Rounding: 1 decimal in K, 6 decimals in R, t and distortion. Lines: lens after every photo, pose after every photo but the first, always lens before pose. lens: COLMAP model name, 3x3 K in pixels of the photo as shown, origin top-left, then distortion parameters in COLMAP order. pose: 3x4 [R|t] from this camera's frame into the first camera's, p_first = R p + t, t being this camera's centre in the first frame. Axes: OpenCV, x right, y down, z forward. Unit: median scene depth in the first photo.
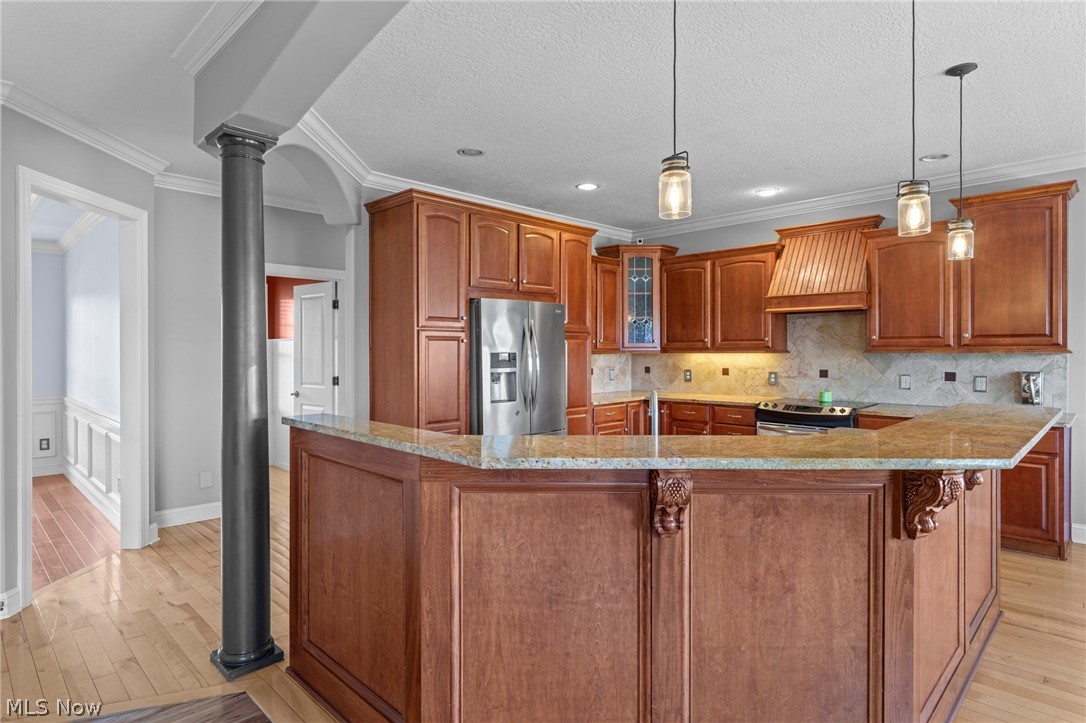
lens RADIAL K [[592.2, 0, 542.3], [0, 592.2, 356.3], [0, 0, 1]] dist [-0.003001, -0.000338]
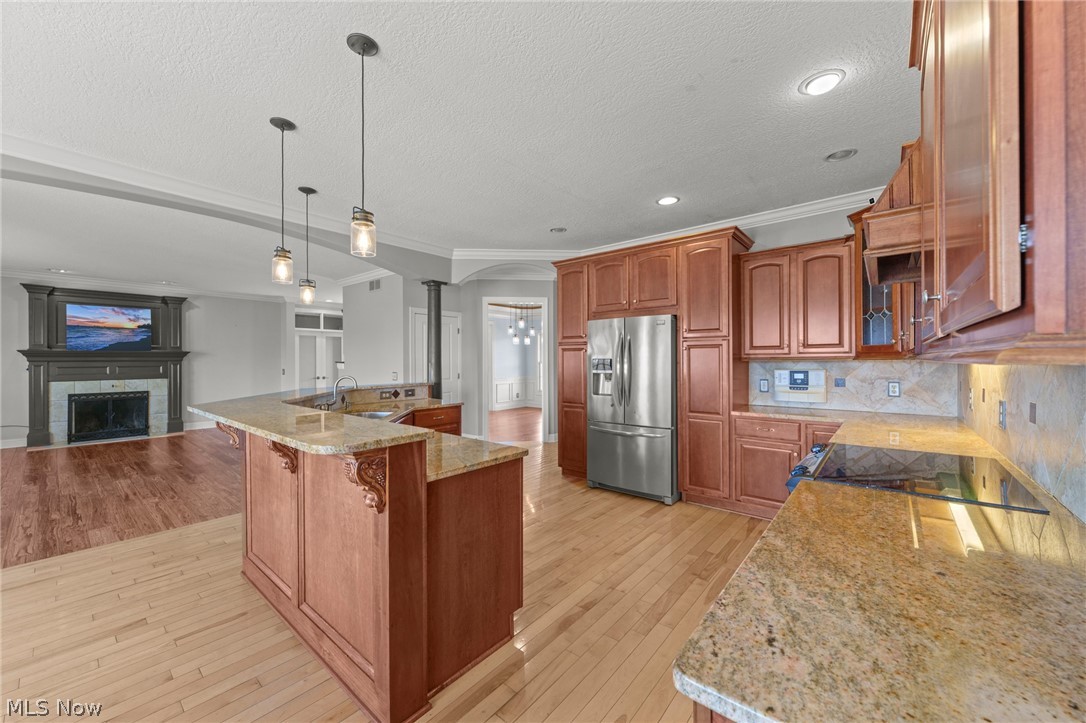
lens RADIAL K [[418.8, 0, 541.2], [0, 418.8, 359.6], [0, 0, 1]] dist [-0.001501, -0.000015]
pose [[0.076547, 0.002766, -0.997062, 1.093792], [-0.001541, 0.999995, 0.002656, -0.006737], [0.997065, 0.001334, 0.076551, 0.976176]]
